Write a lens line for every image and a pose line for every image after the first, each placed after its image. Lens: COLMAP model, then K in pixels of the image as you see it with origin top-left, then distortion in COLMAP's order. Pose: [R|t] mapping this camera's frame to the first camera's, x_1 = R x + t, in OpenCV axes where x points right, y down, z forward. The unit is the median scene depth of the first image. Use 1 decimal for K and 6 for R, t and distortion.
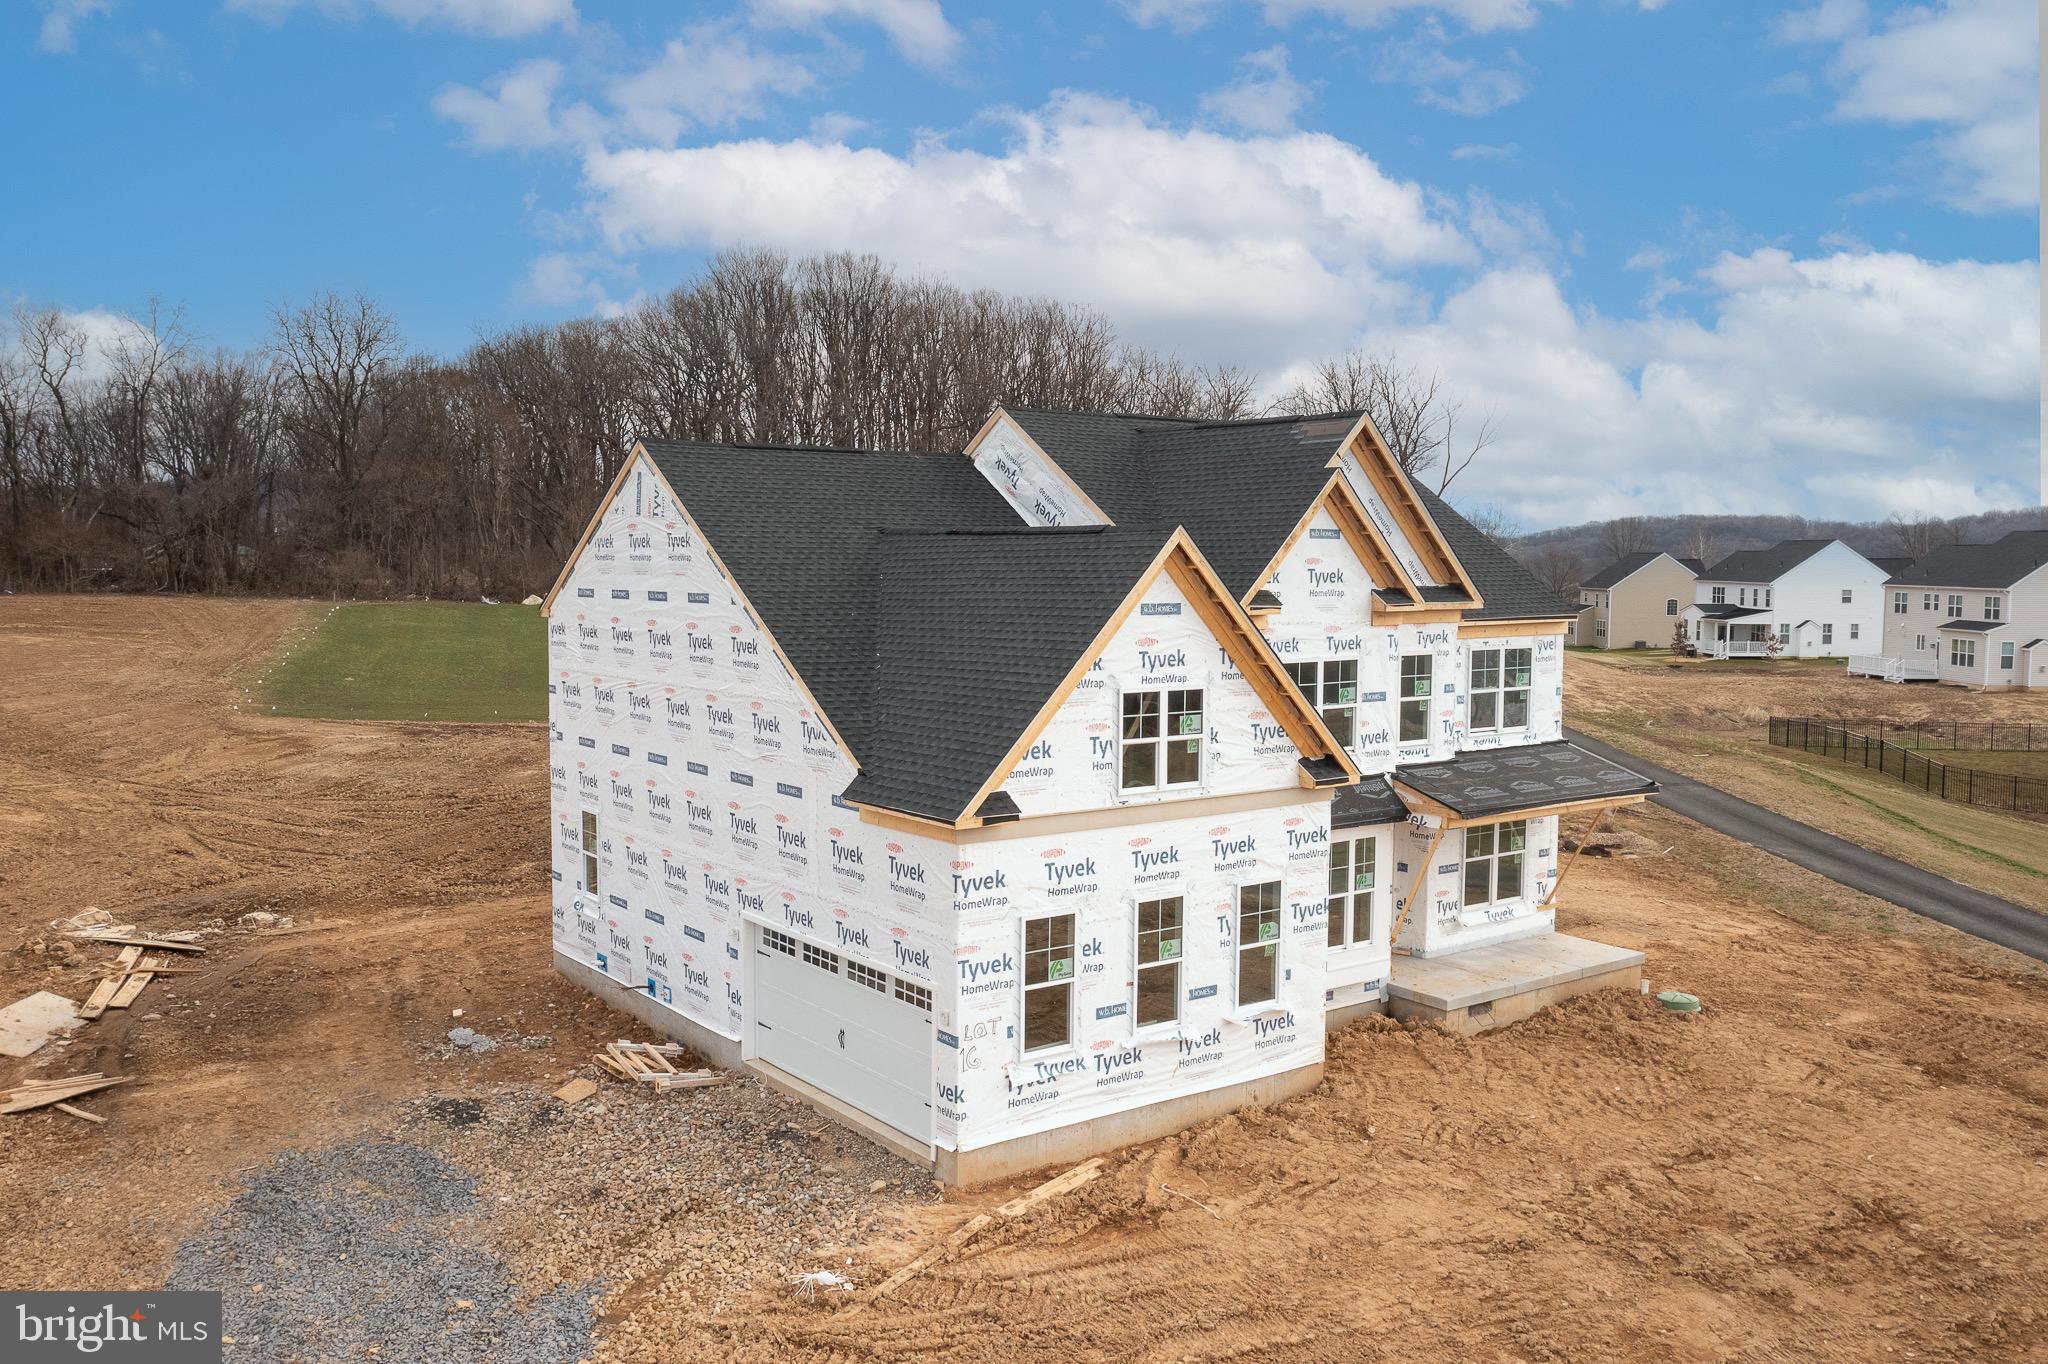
lens RADIAL K [[1699.9, 0, 1024.0], [0, 1699.9, 682.0], [0, 0, 1]] dist [0.001592, 0.000412]
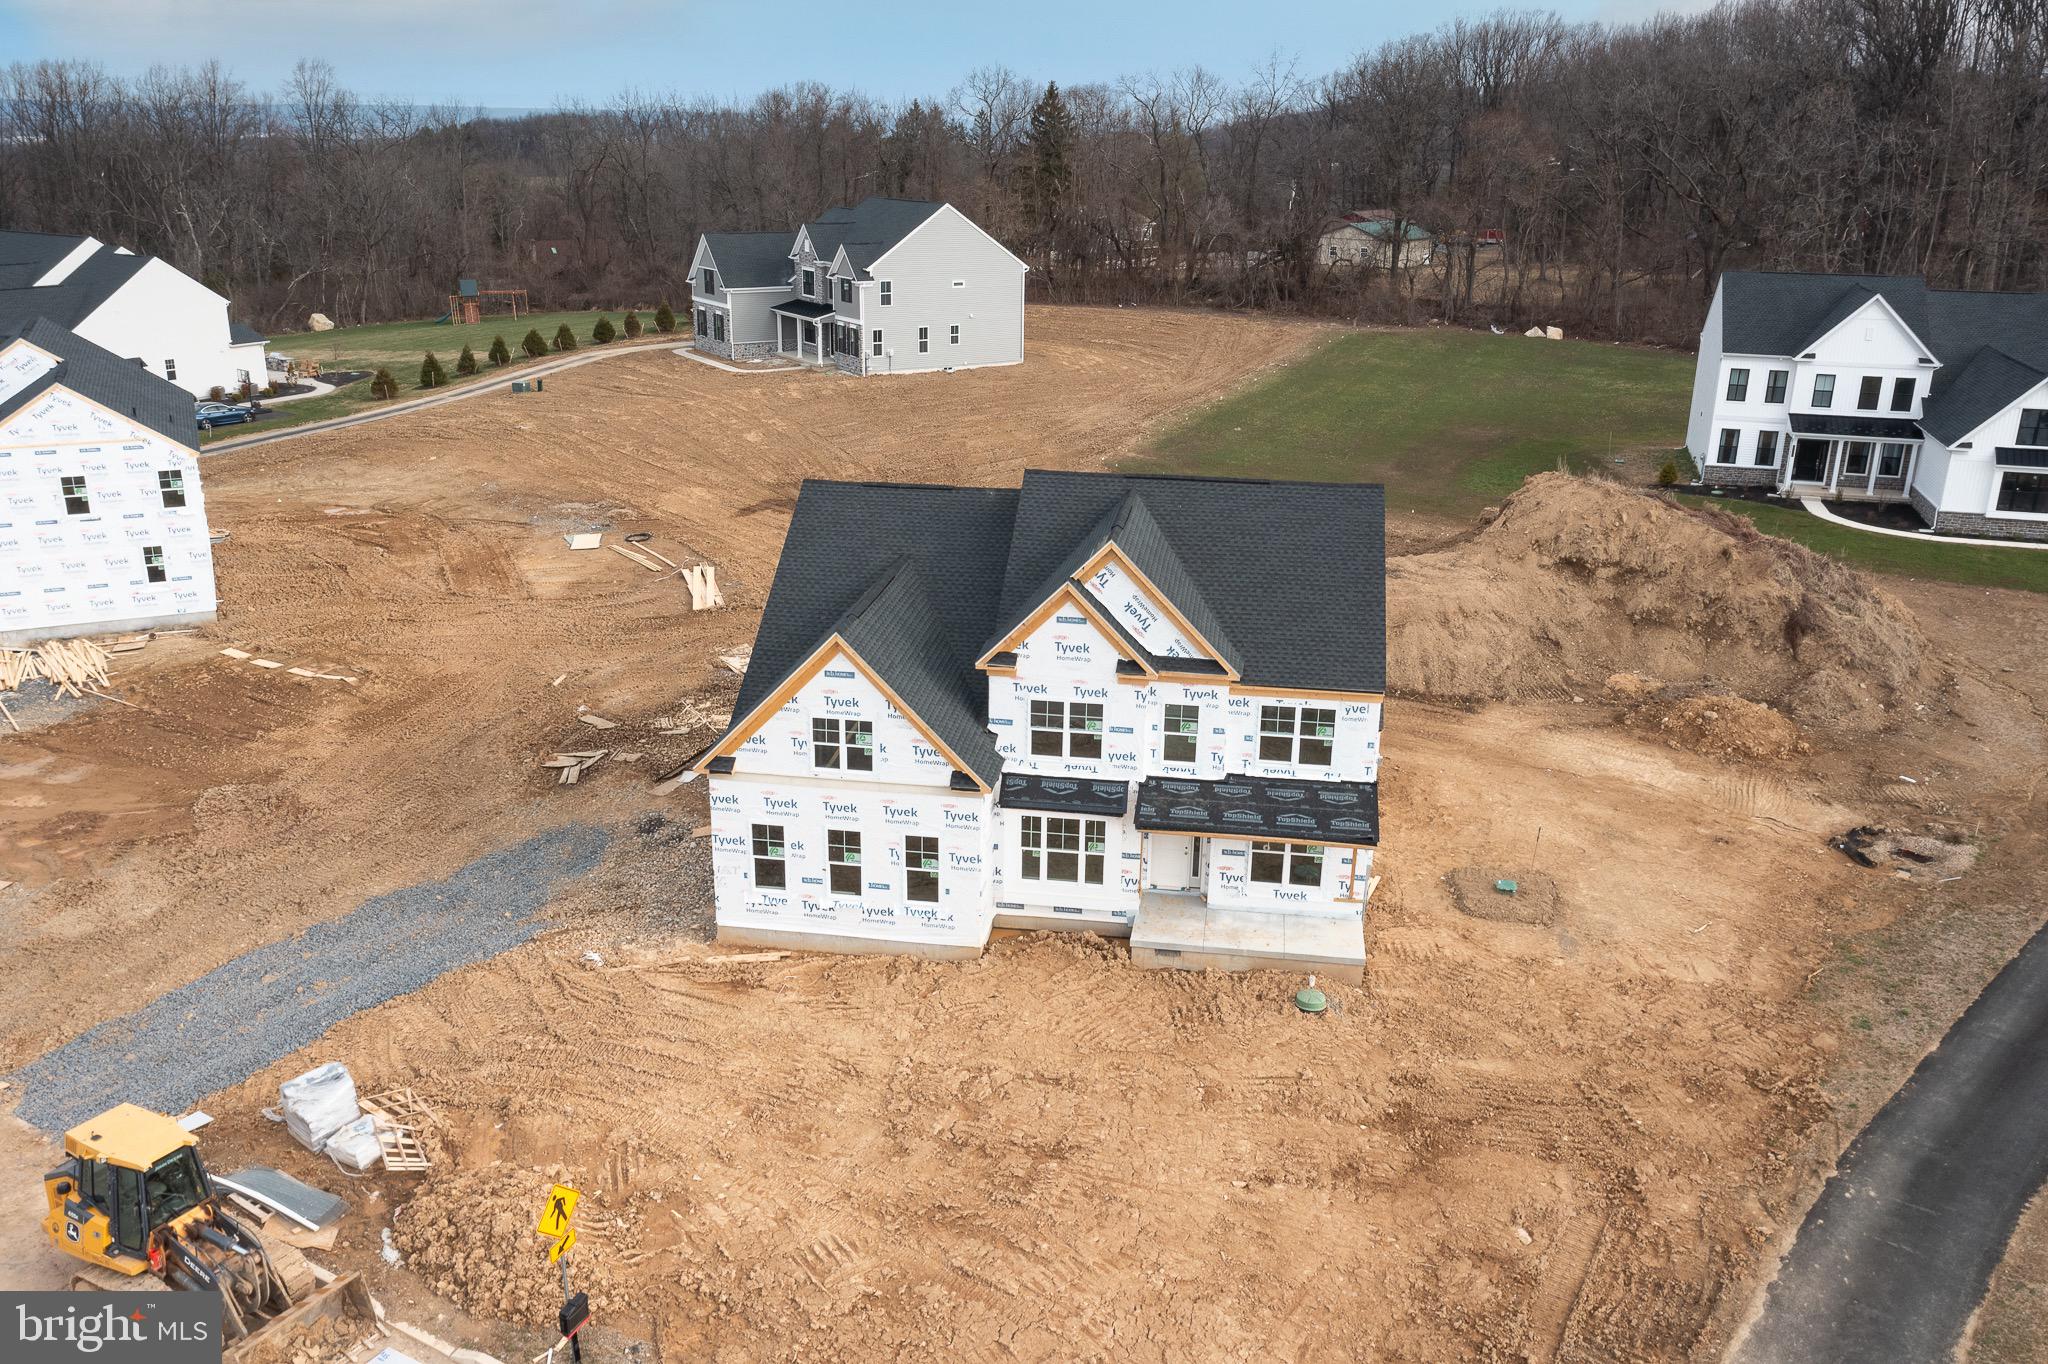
lens RADIAL K [[1661.3, 0, 1024.0], [0, 1661.3, 682.0], [0, 0, 1]] dist [0.000606, 0.003638]
pose [[0.699020, 0.234829, -0.675445, 1.295977], [-0.065560, 0.961611, 0.266471, -0.476267], [0.712090, -0.141987, 0.687581, -0.031895]]
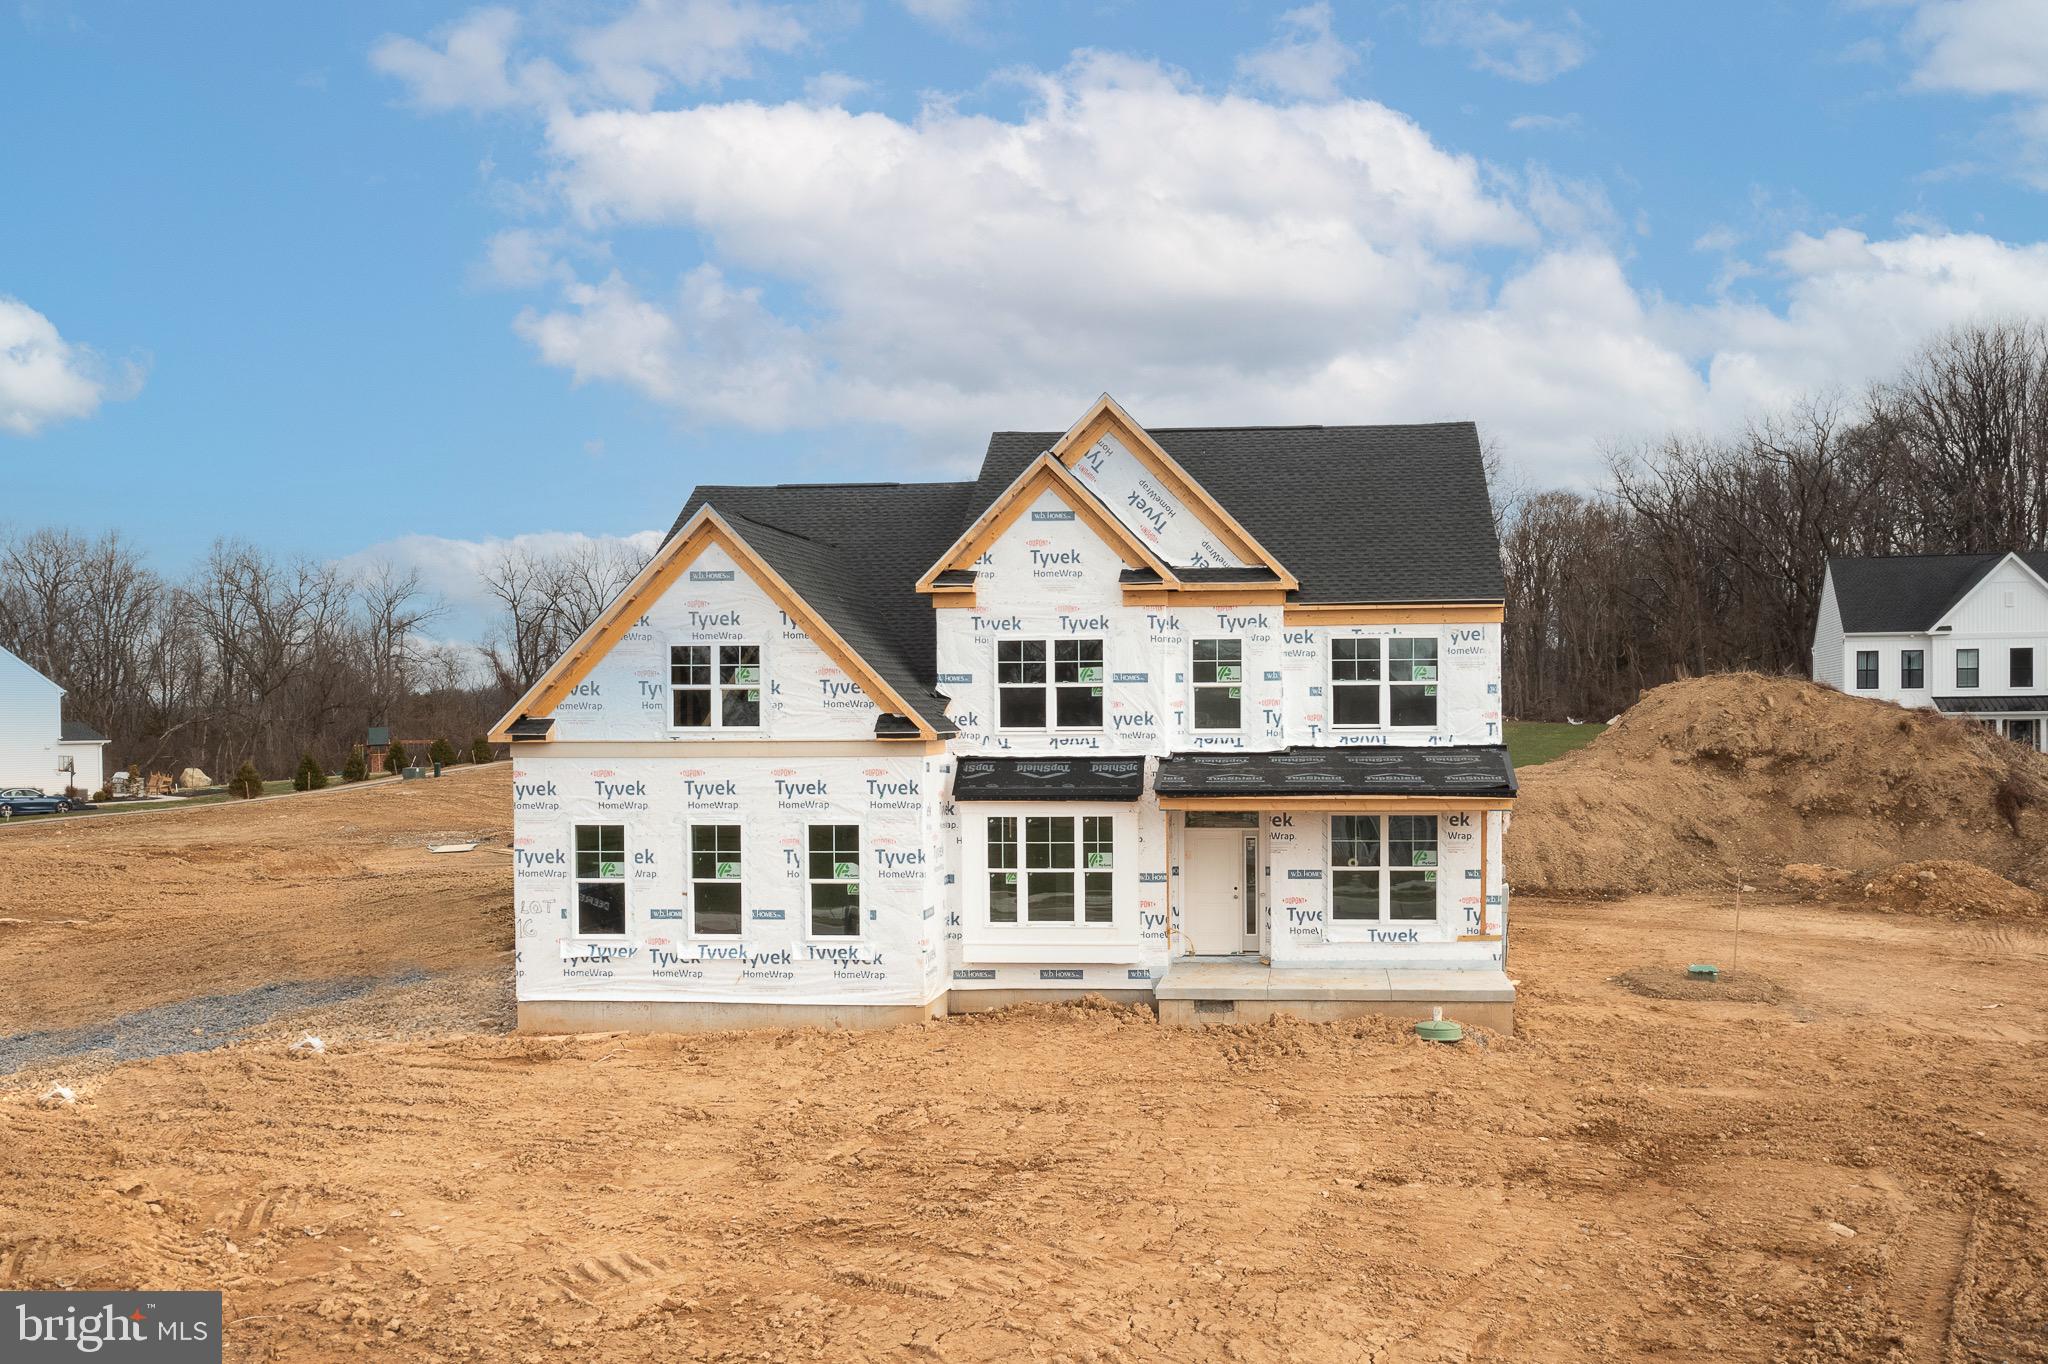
lens RADIAL K [[1870.3, 0, 1156.0], [0, 1870.3, 735.7], [0, 0, 1]] dist [-0.003530, 0.001726]
pose [[0.741047, -0.001960, -0.671450, 1.125529], [-0.041625, 0.997938, -0.048852, 0.112765], [0.670161, 0.064150, 0.739438, 0.241260]]
